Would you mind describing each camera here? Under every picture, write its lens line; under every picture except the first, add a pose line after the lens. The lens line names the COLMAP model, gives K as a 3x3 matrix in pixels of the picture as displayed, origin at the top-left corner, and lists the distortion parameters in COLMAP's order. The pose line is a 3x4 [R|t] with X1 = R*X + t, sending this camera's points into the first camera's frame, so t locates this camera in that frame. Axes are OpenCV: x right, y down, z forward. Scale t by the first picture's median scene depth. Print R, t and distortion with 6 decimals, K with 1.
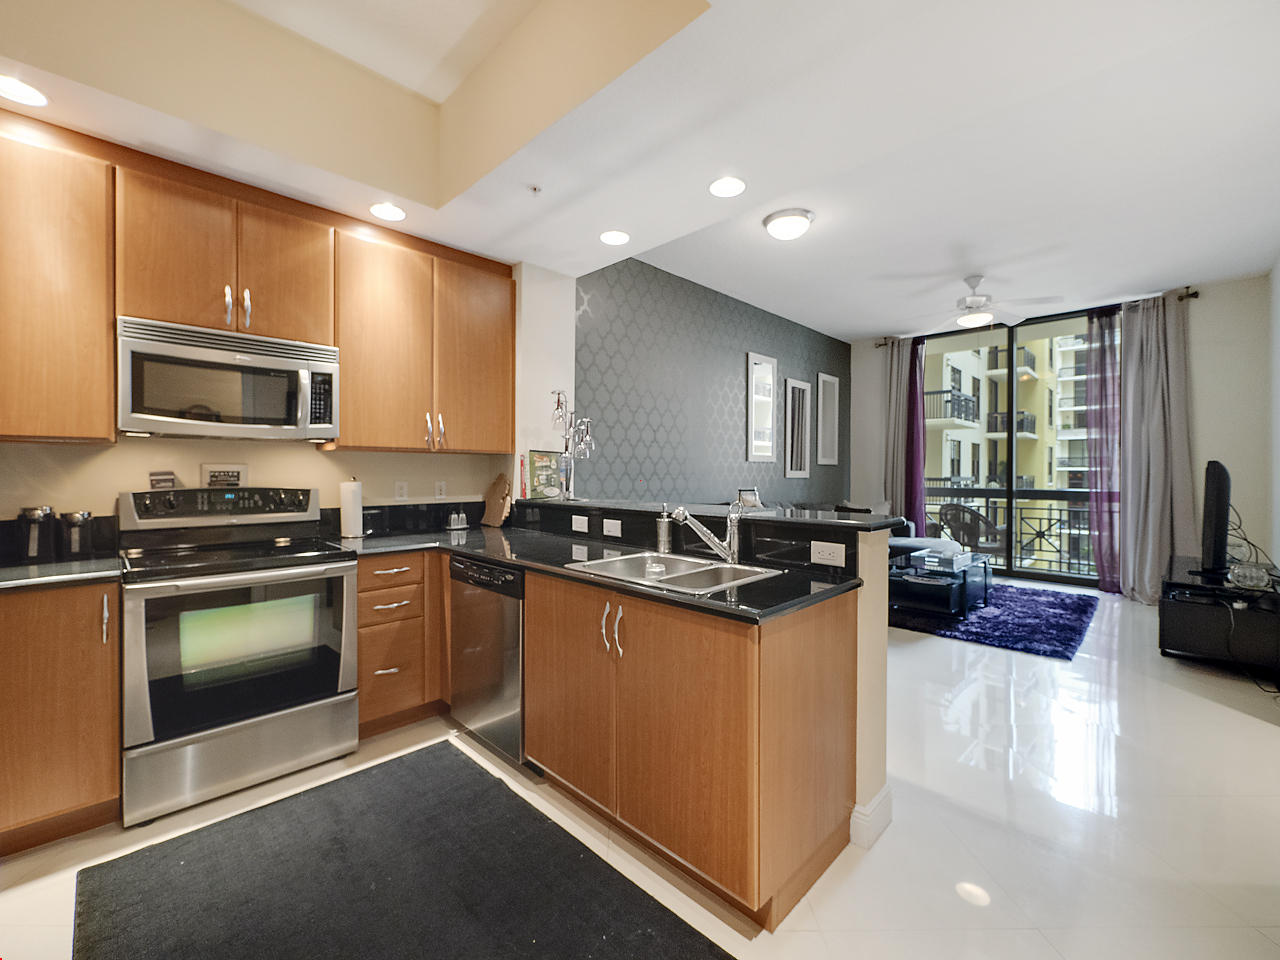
lens RADIAL K [[551.1, 0, 633.2], [0, 551.1, 479.5], [0, 0, 1]] dist [0.000226, 0.000440]
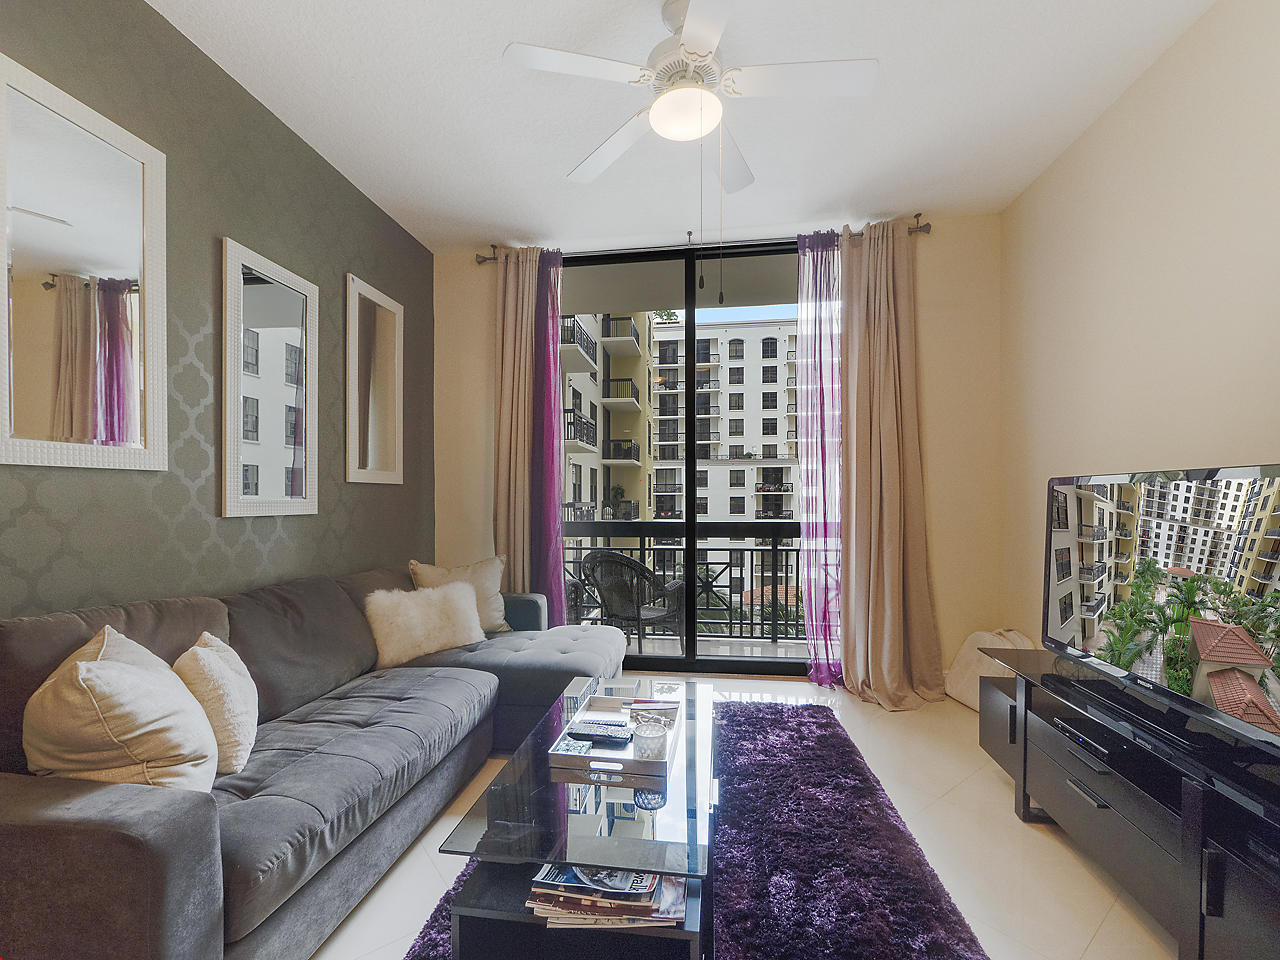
lens RADIAL K [[548.9, 0, 638.7], [0, 548.9, 490.9], [0, 0, 1]] dist [-0.009506, 0.001345]
pose [[0.793452, 0.001280, 0.608631, 0.243547], [0.014409, 0.999678, -0.020887, -0.007469], [-0.608462, 0.025343, 0.793178, 0.493626]]
